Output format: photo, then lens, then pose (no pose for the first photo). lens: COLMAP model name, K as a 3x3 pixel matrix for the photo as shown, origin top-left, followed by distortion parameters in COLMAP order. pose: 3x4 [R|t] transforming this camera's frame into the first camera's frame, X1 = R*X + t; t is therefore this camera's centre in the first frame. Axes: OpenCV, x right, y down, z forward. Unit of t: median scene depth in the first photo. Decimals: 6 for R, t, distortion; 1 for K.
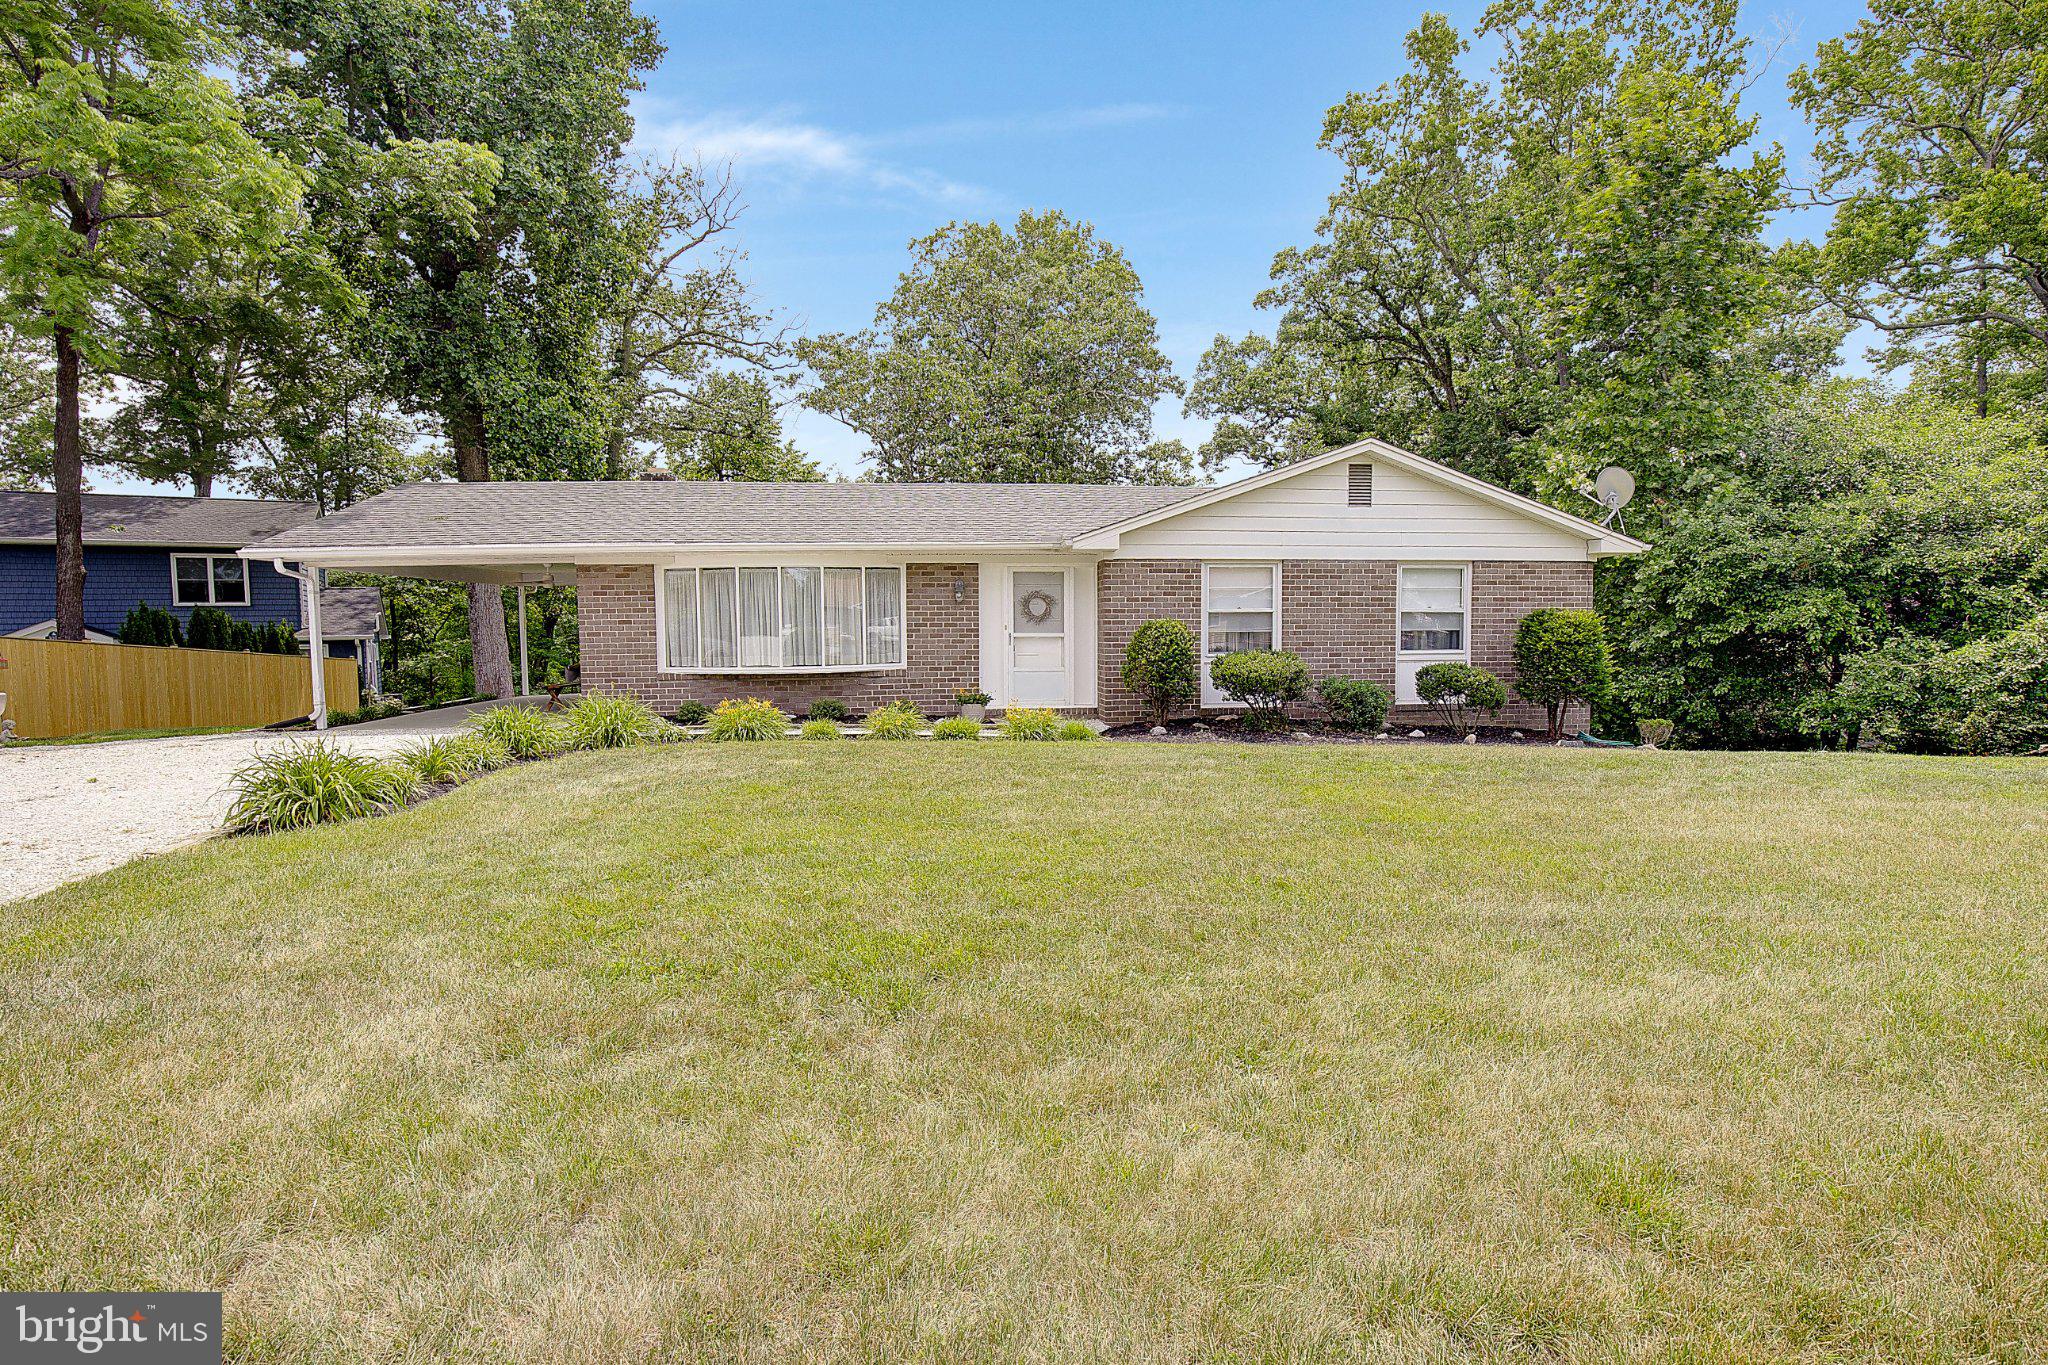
lens RADIAL K [[938.0, 0, 1018.9], [0, 938.0, 702.0], [0, 0, 1]] dist [-0.033740, 0.002864]
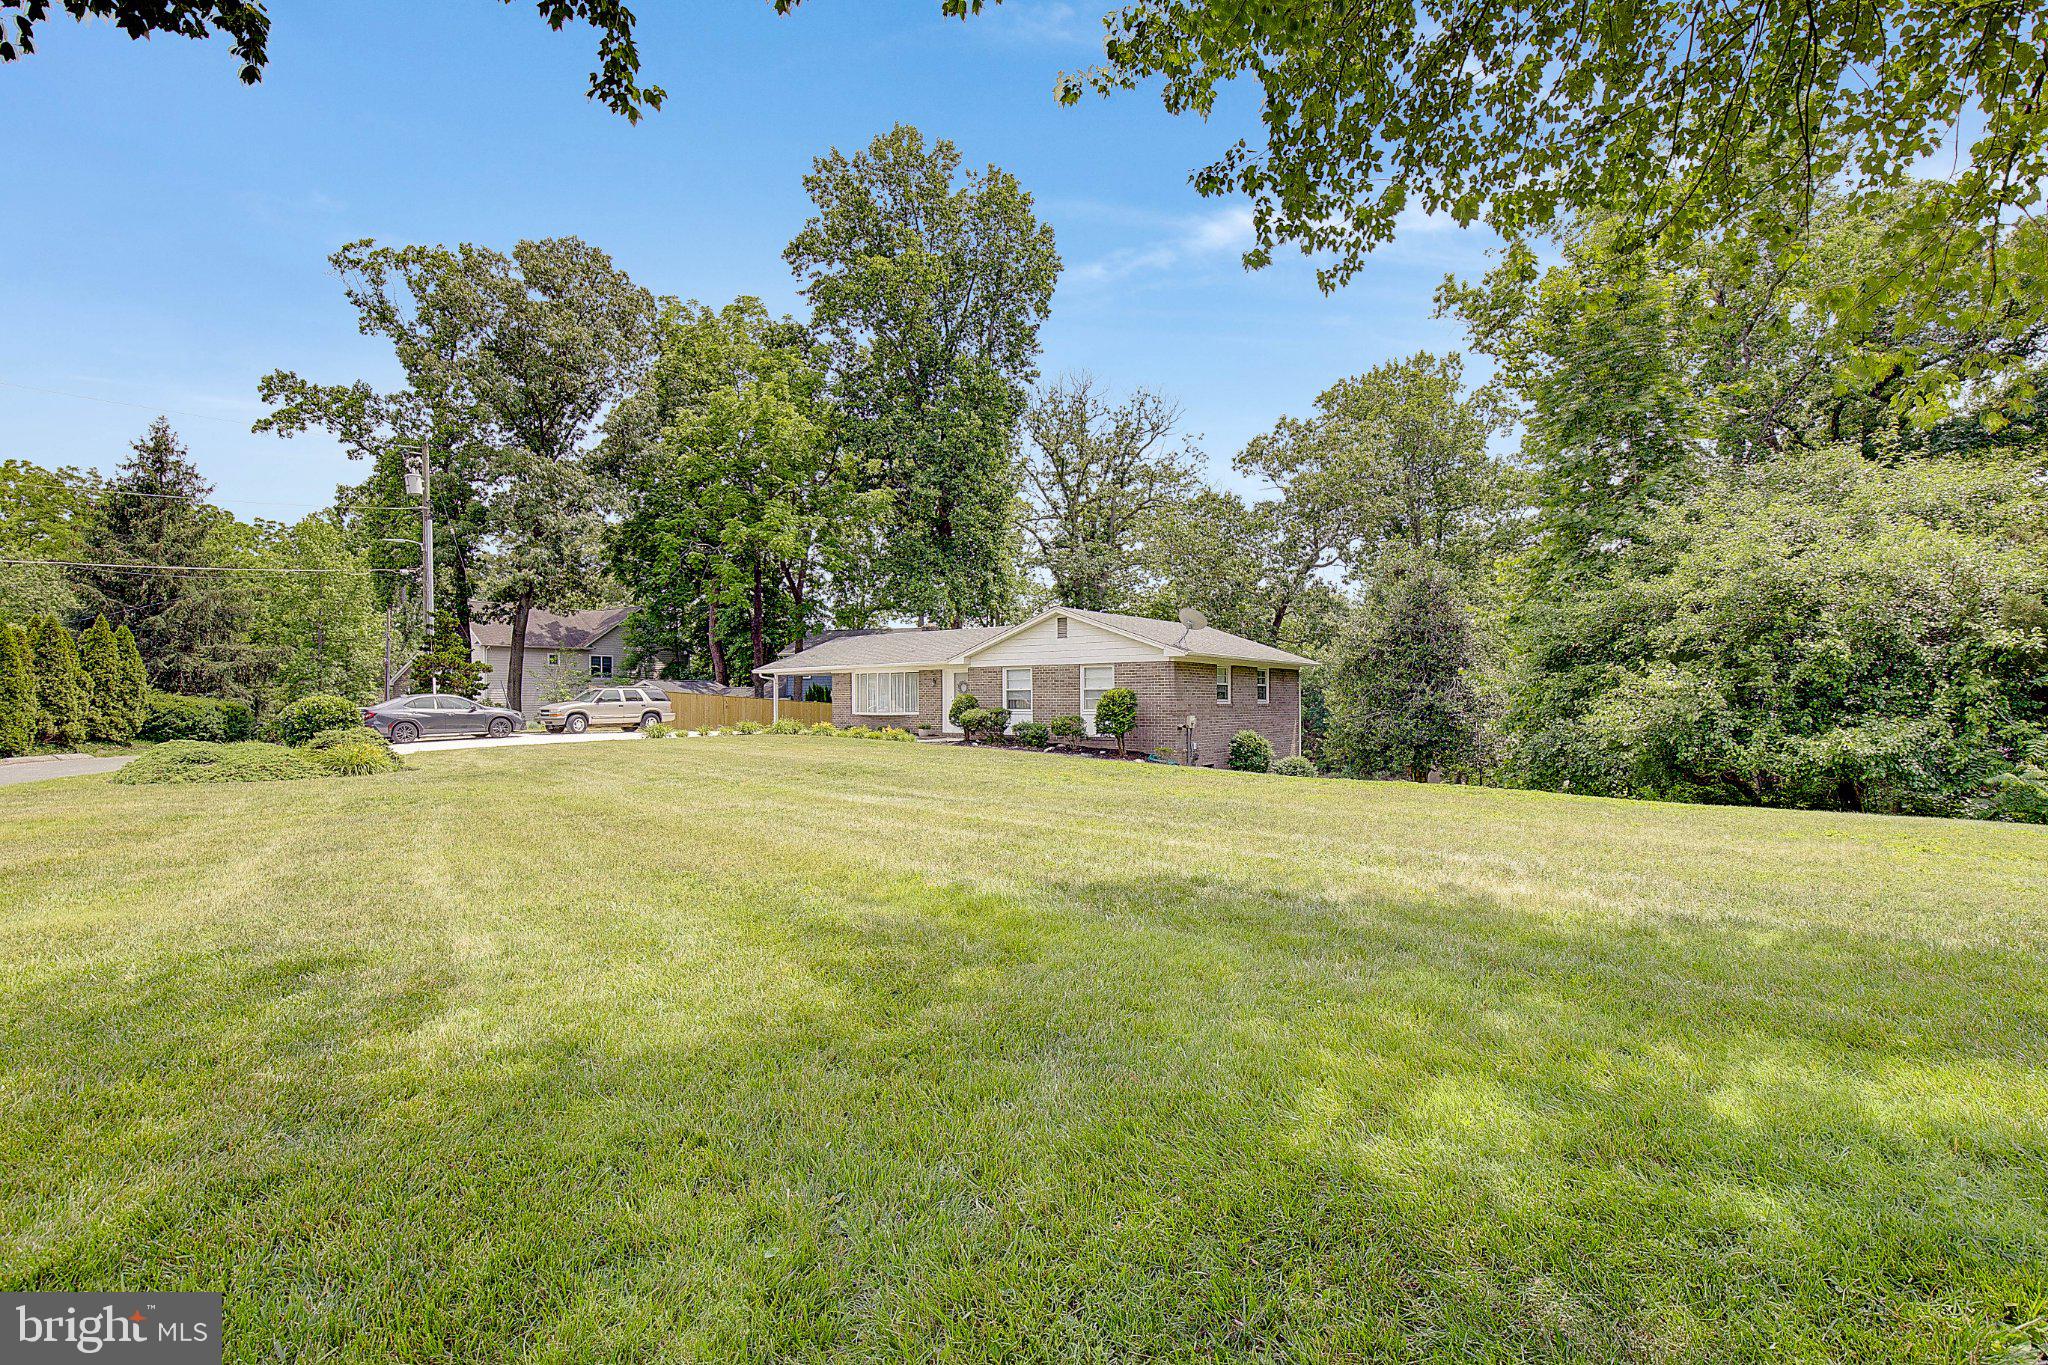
lens RADIAL K [[938.0, 0, 1036.6], [0, 938.0, 680.5], [0, 0, 1]] dist [-0.033740, 0.002864]
pose [[0.698634, -0.008136, -0.715433, 1.756408], [-0.060302, 0.995708, -0.070210, 0.027628], [0.712933, 0.092193, 0.695145, -0.444117]]
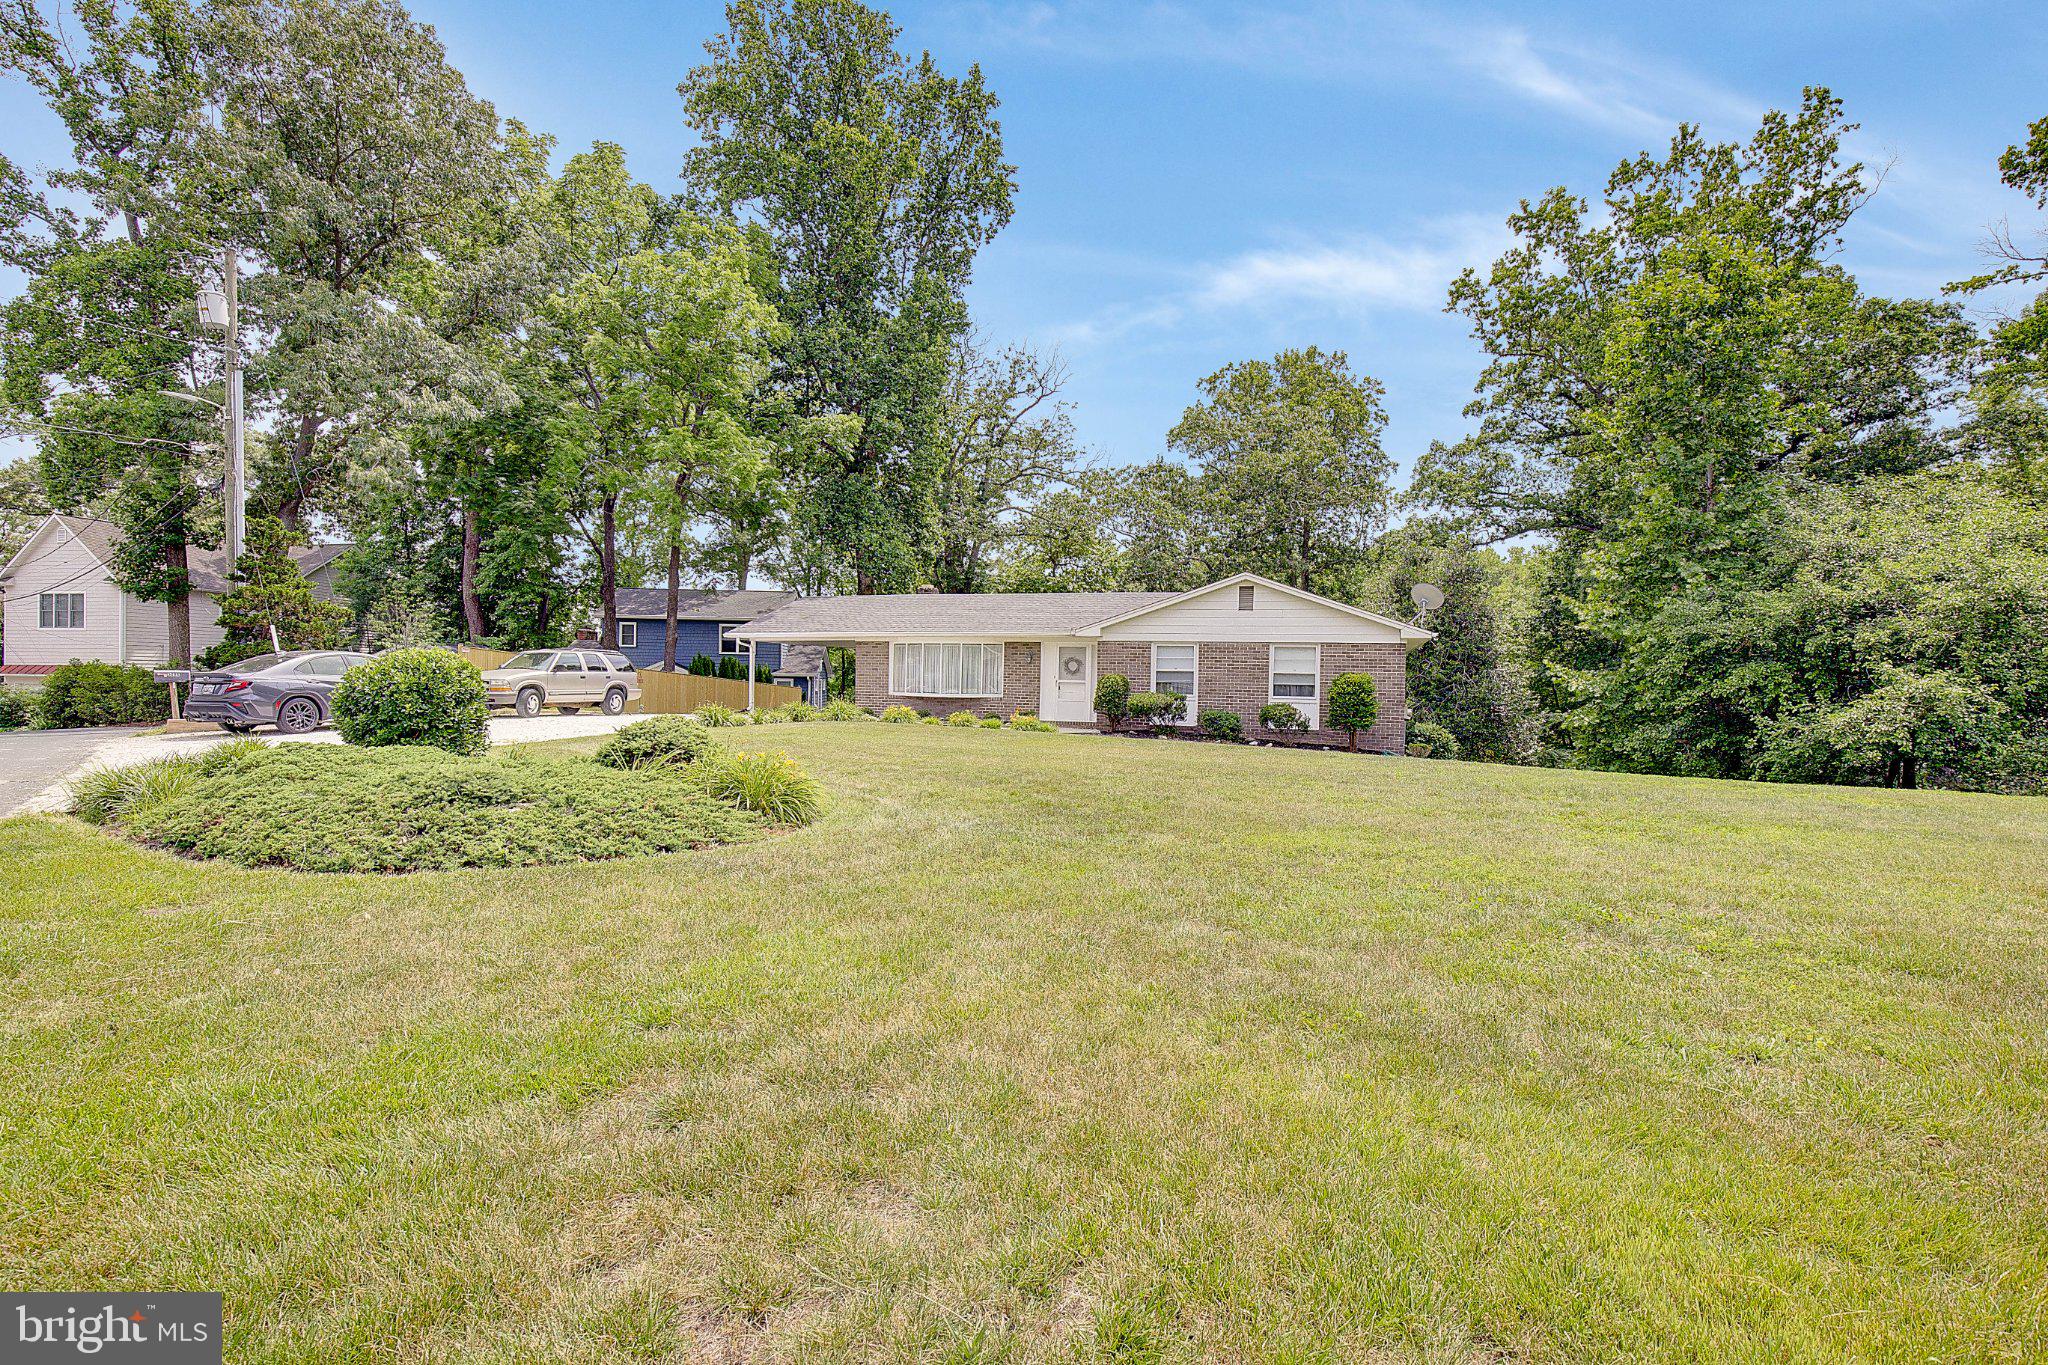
lens RADIAL K [[938.0, 0, 1030.0], [0, 938.0, 689.0], [0, 0, 1]] dist [-0.033740, 0.002864]
pose [[0.906943, 0.029087, -0.420247, 0.722211], [-0.061034, 0.996160, -0.062770, 0.064994], [0.416808, 0.082578, 0.905236, -0.707382]]
